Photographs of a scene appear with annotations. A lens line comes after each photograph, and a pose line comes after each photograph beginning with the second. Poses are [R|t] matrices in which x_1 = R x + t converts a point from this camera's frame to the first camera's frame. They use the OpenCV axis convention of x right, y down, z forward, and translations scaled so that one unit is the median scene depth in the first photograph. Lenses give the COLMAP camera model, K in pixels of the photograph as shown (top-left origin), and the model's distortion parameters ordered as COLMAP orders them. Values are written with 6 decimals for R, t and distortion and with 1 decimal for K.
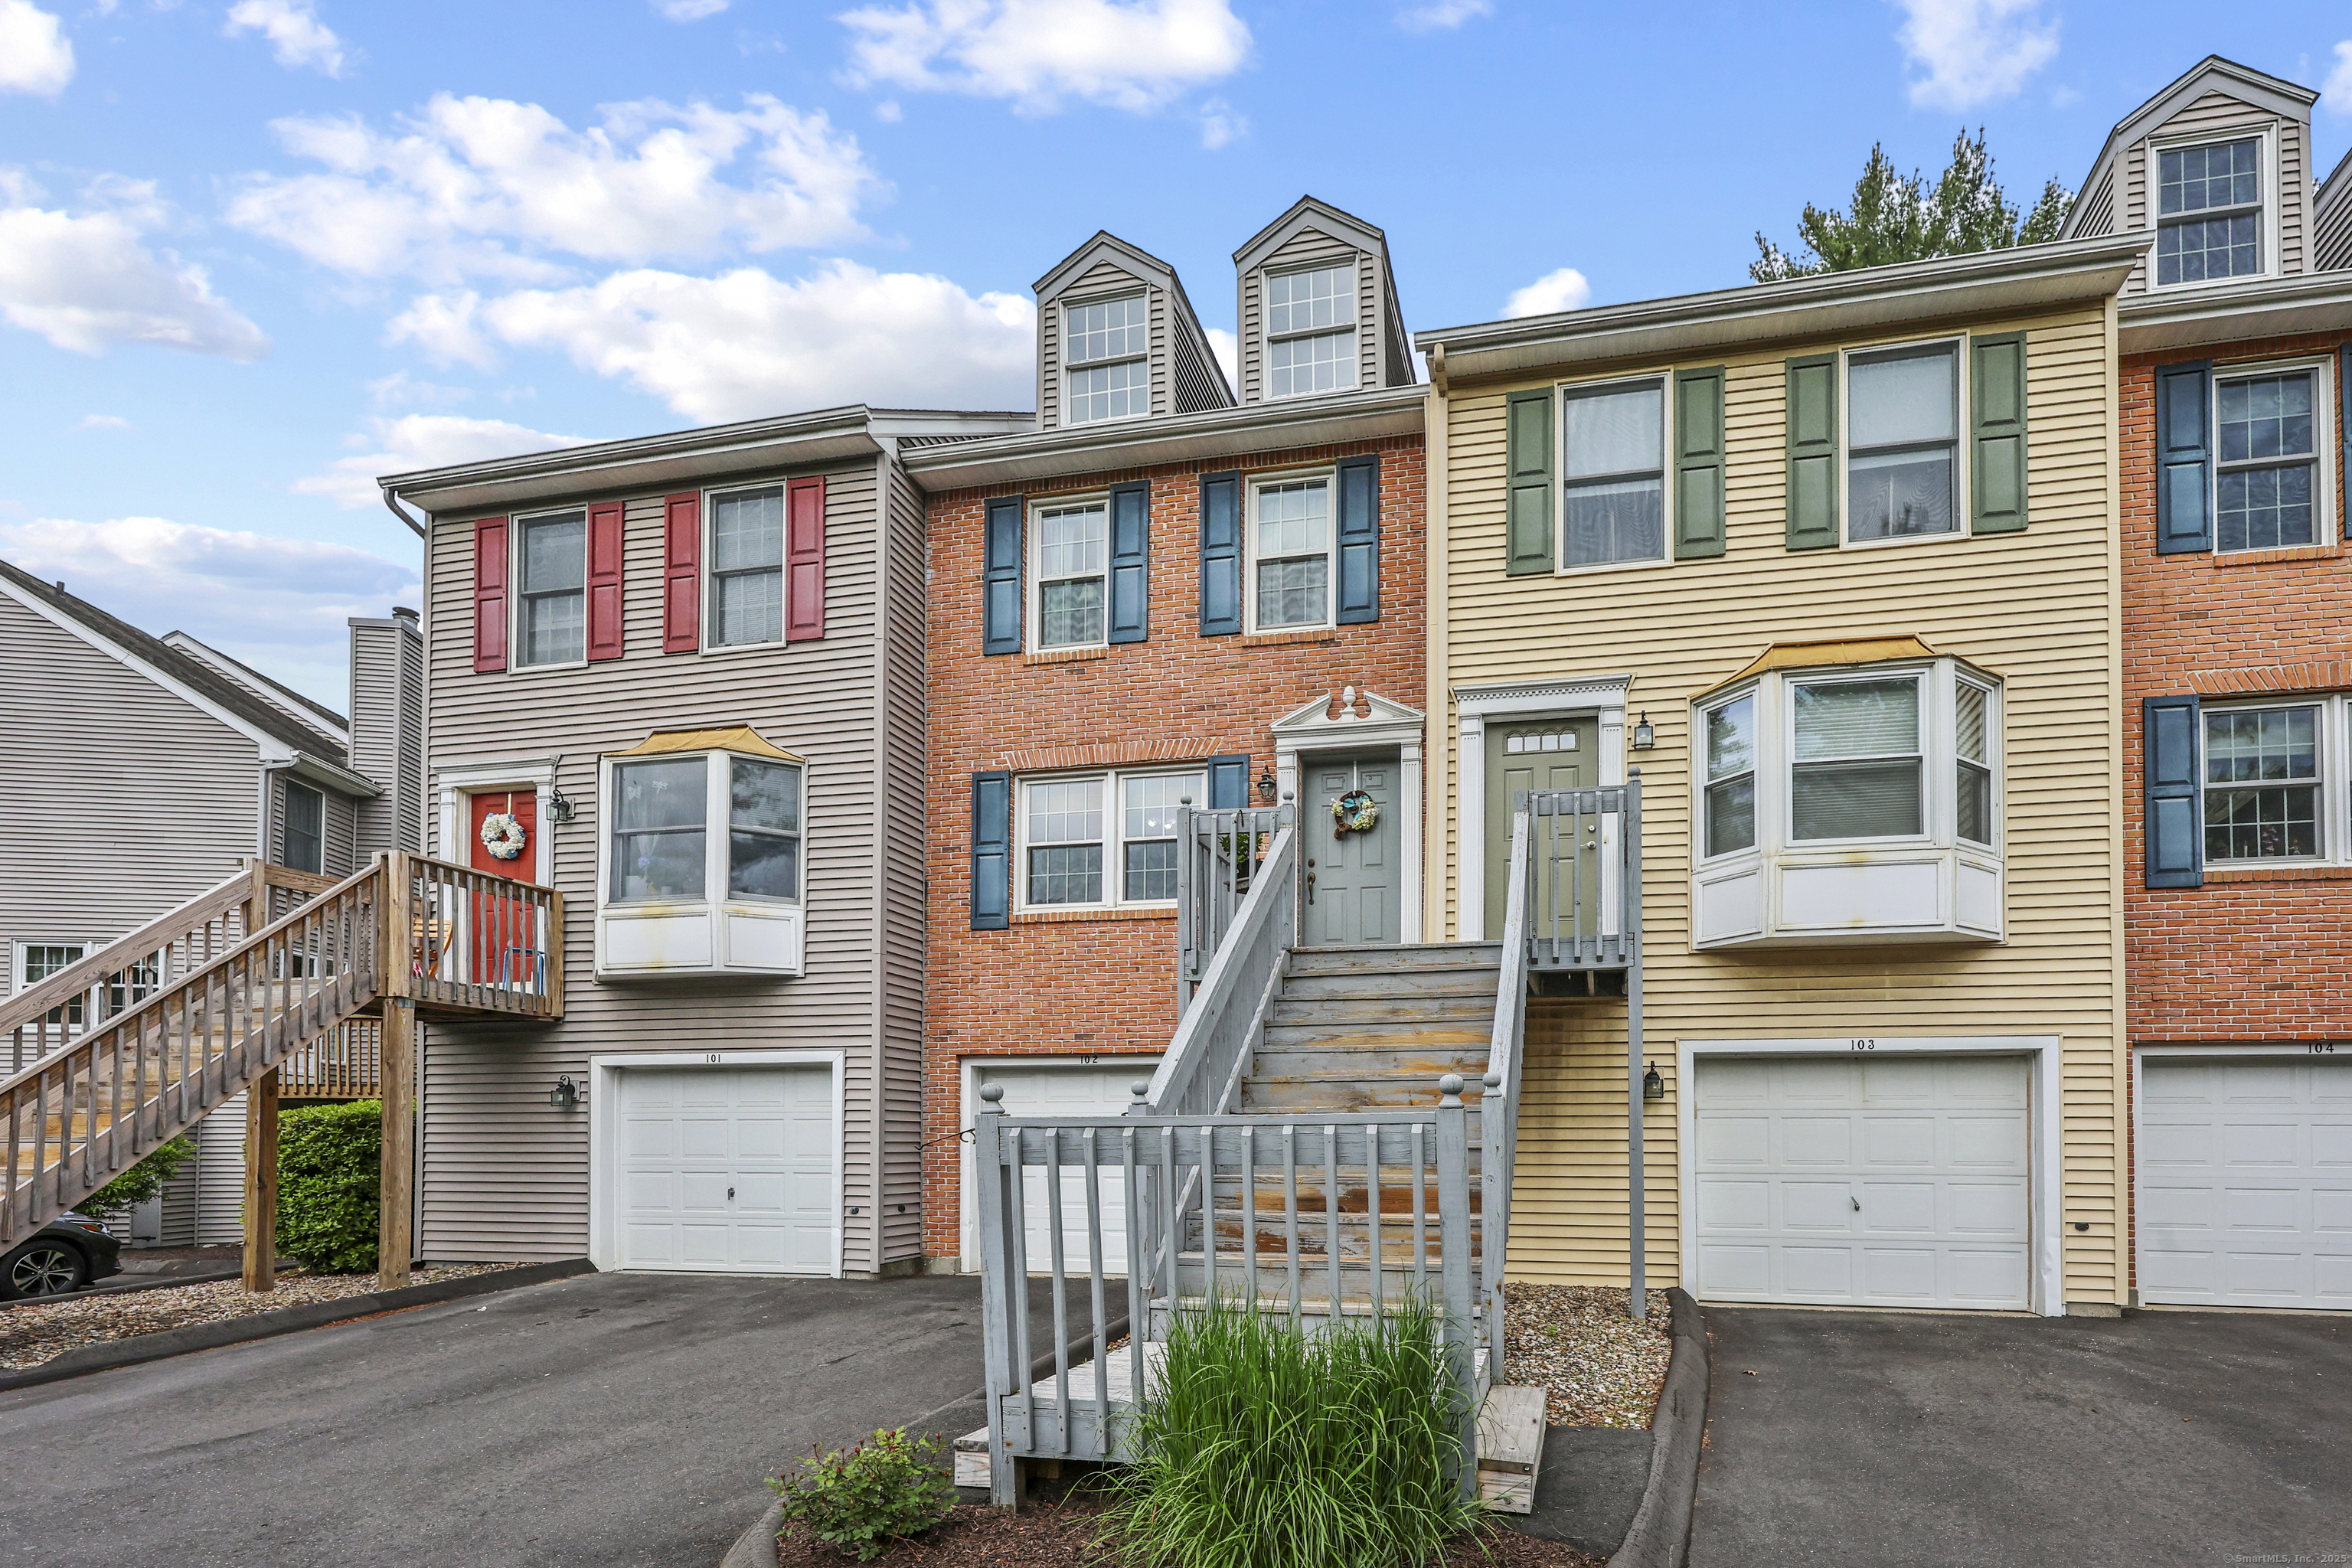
lens RADIAL K [[1074.4, 0, 1225.8], [0, 1074.4, 787.0], [0, 0, 1]] dist [-0.001008, 0.000133]
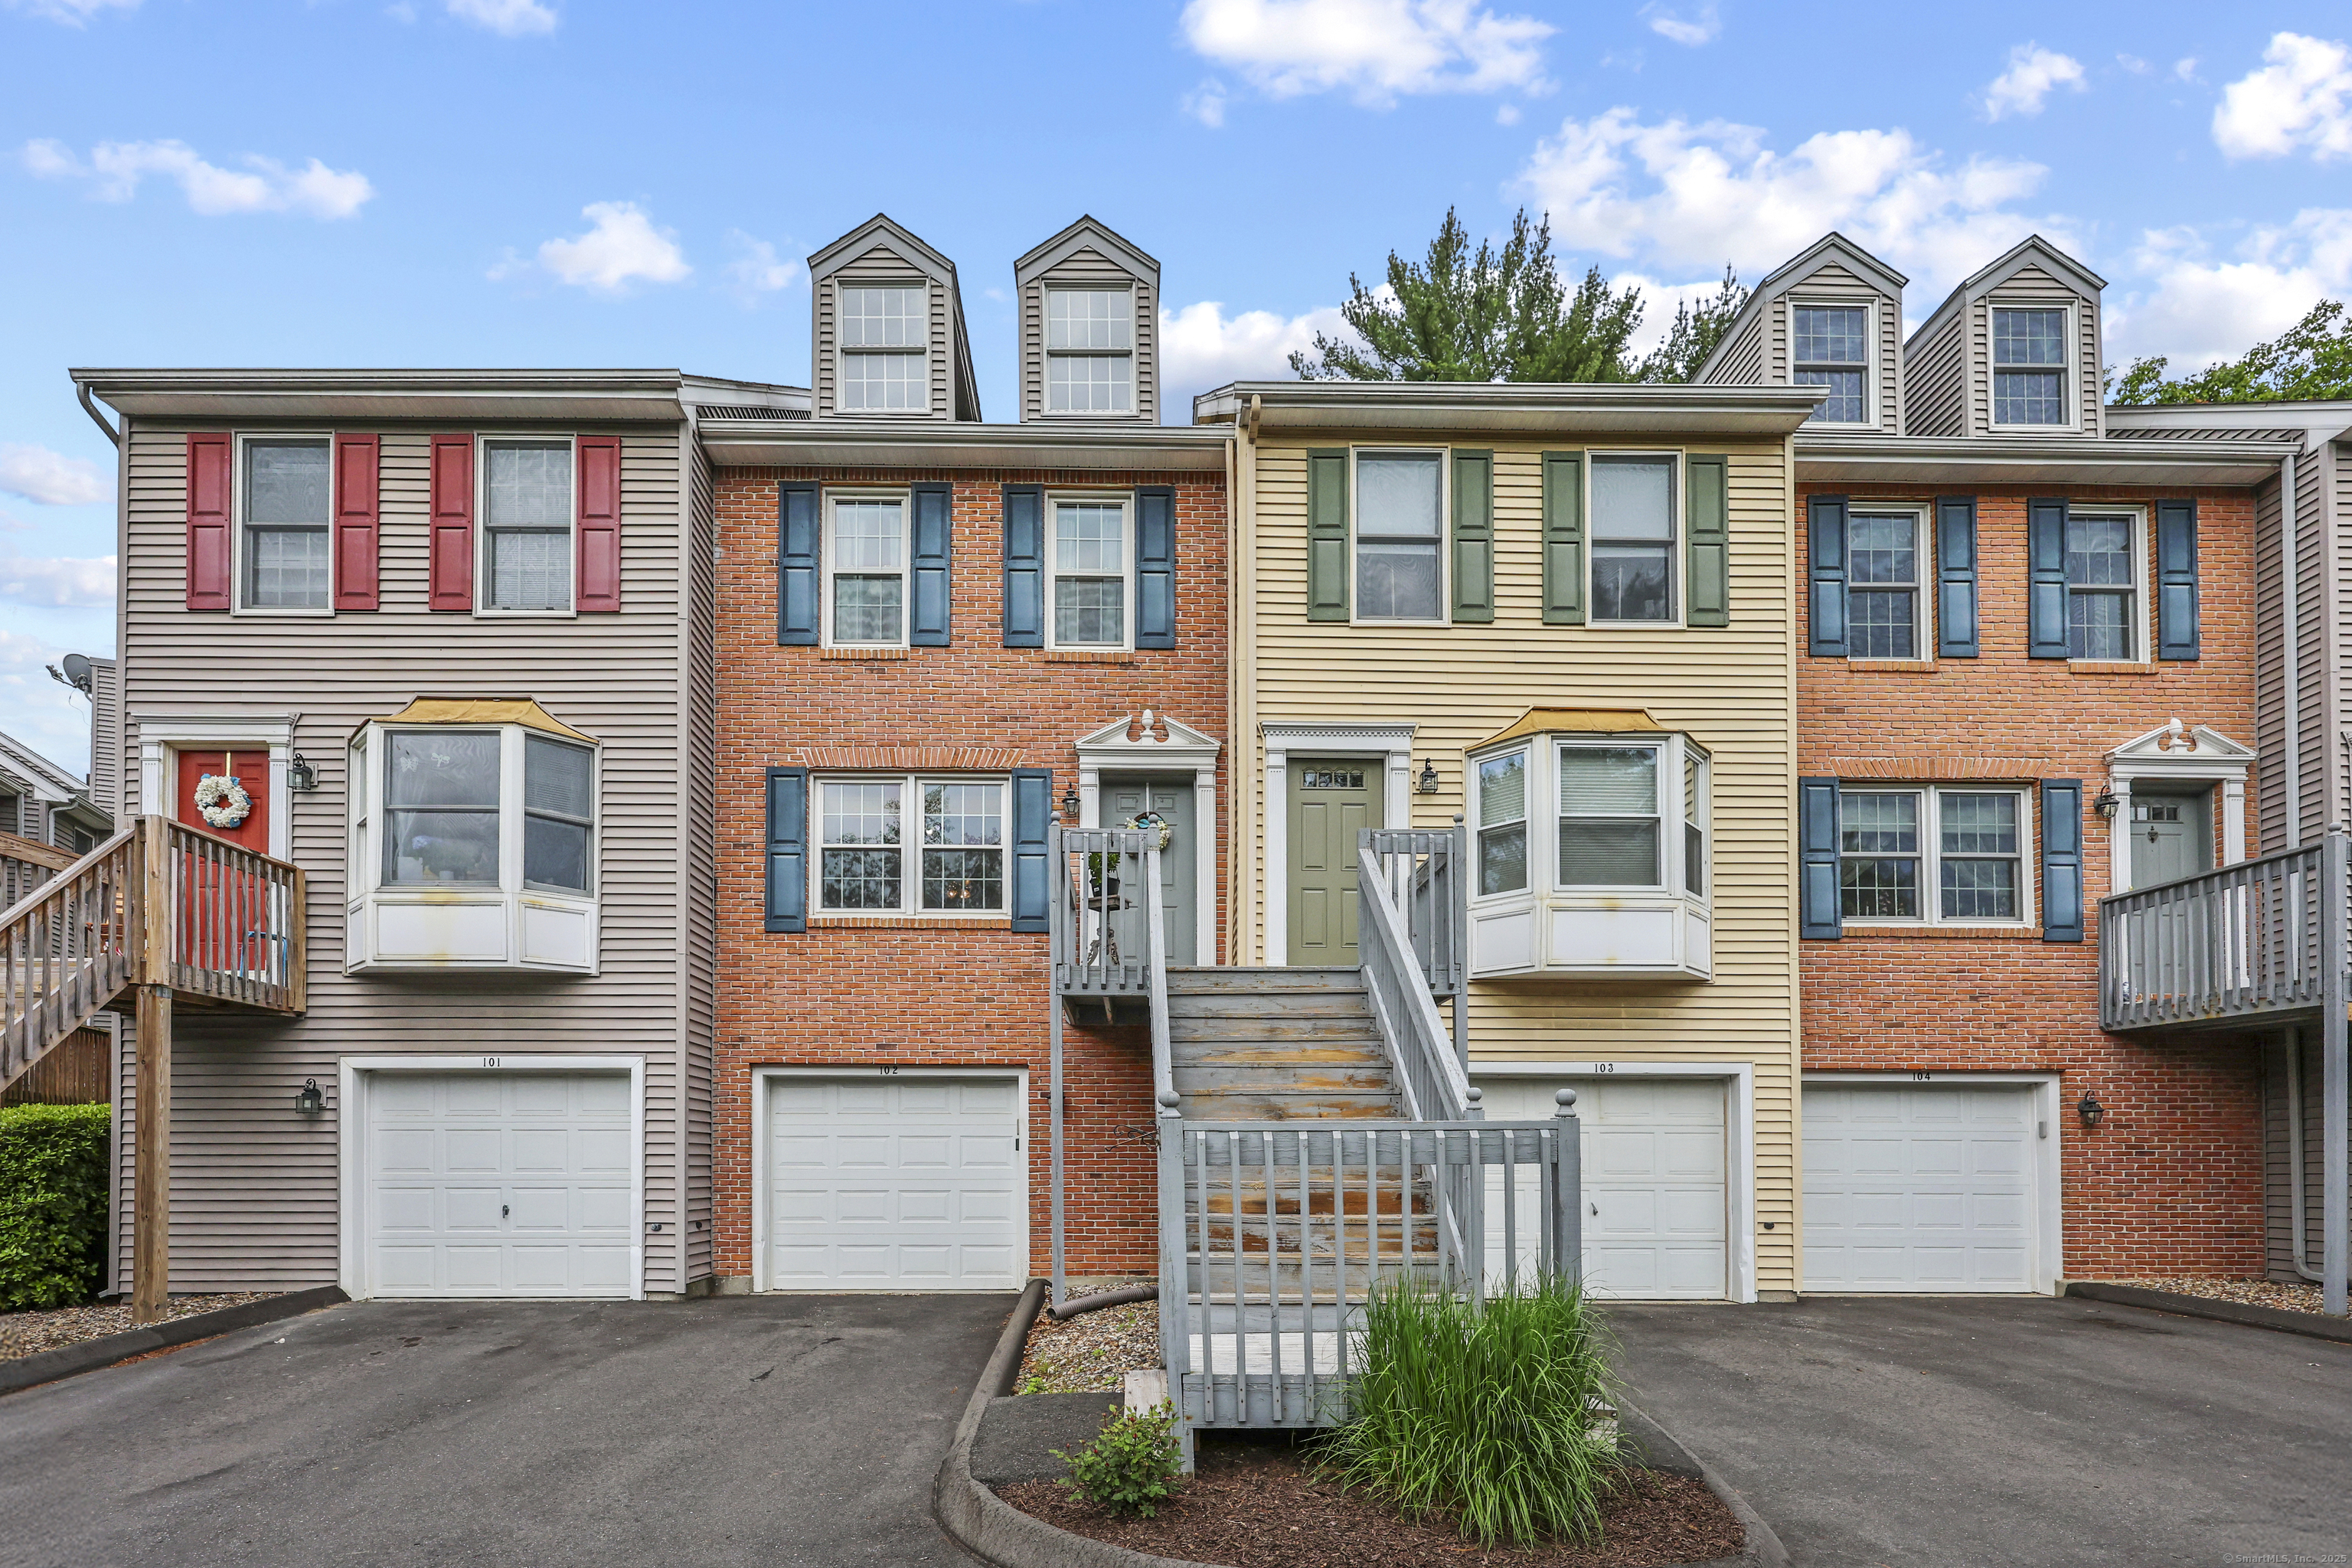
lens RADIAL K [[1074.4, 0, 1187.6], [0, 1074.4, 777.0], [0, 0, 1]] dist [-0.001008, 0.000133]
pose [[0.974188, 0.074234, 0.213183, -0.085830], [-0.069703, 0.997155, -0.028704, -0.003263], [-0.214707, 0.013103, 0.976591, -0.016829]]
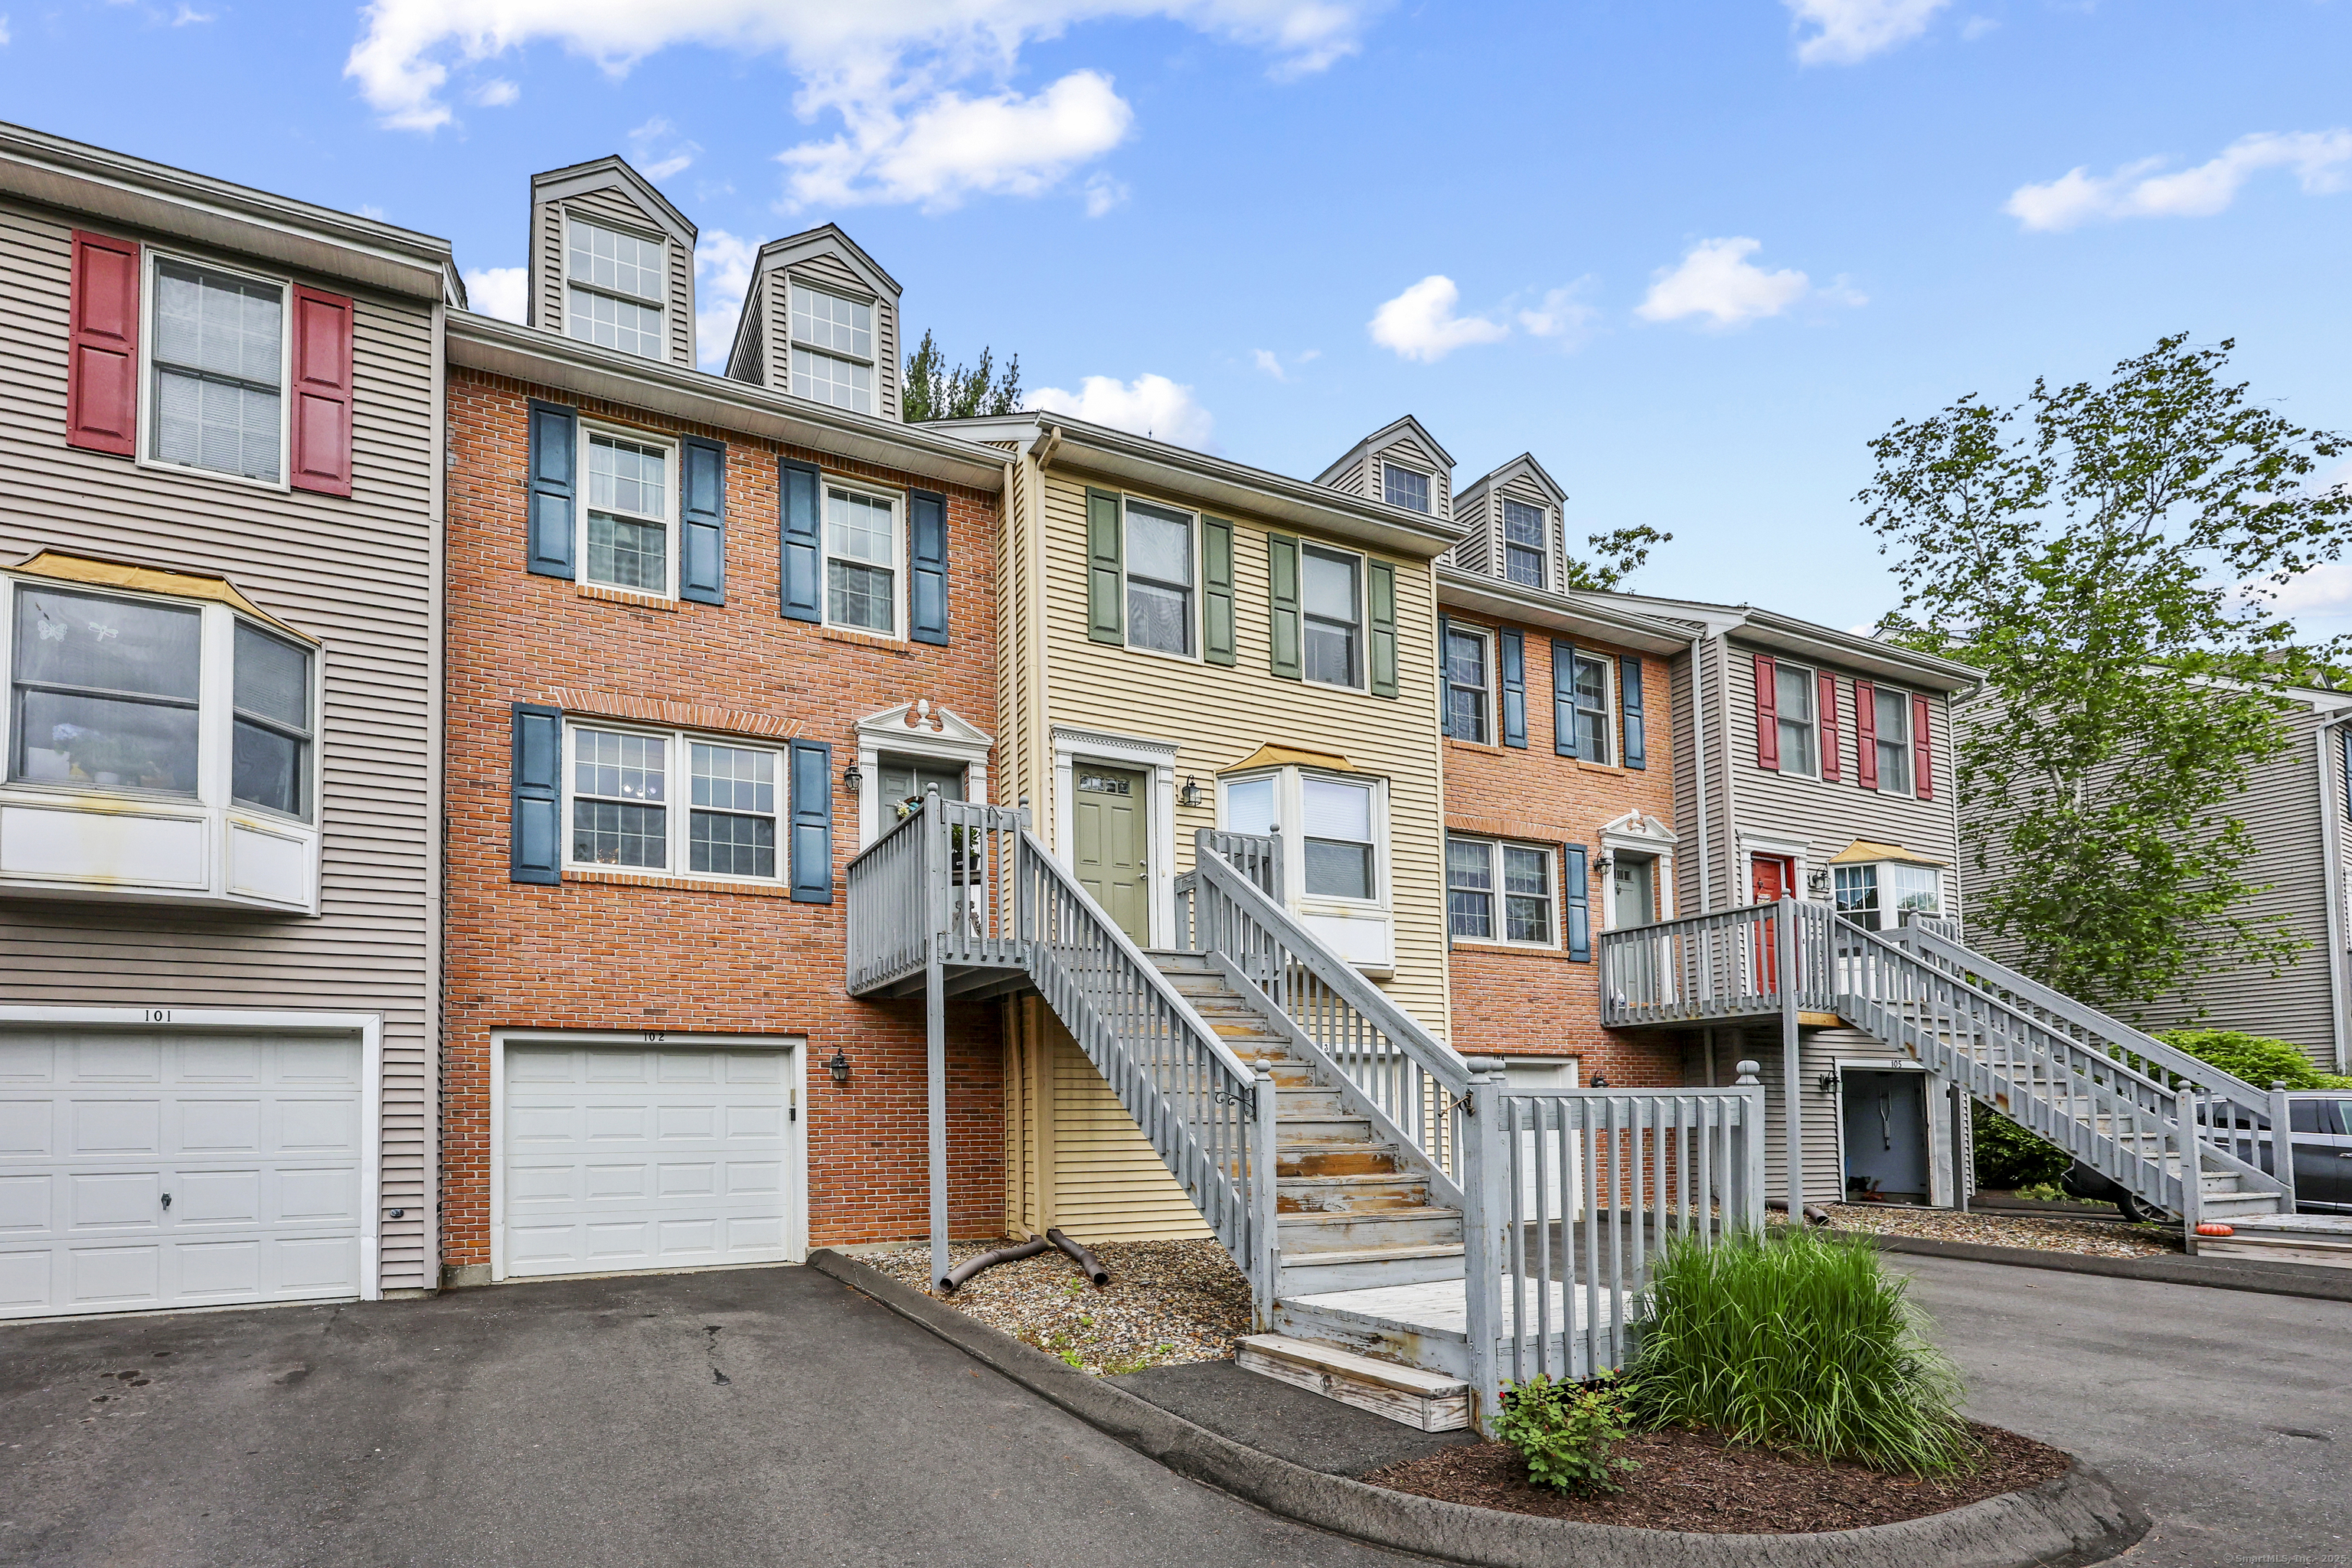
lens RADIAL K [[945.8, 0, 1195.1], [0, 945.8, 793.2], [0, 0, 1]] dist [0.001019, 0.000748]
pose [[0.832735, 0.173300, 0.525851, -0.193151], [-0.163484, 0.984368, -0.065517, 0.022710], [-0.528985, -0.031410, 0.848050, 0.063080]]
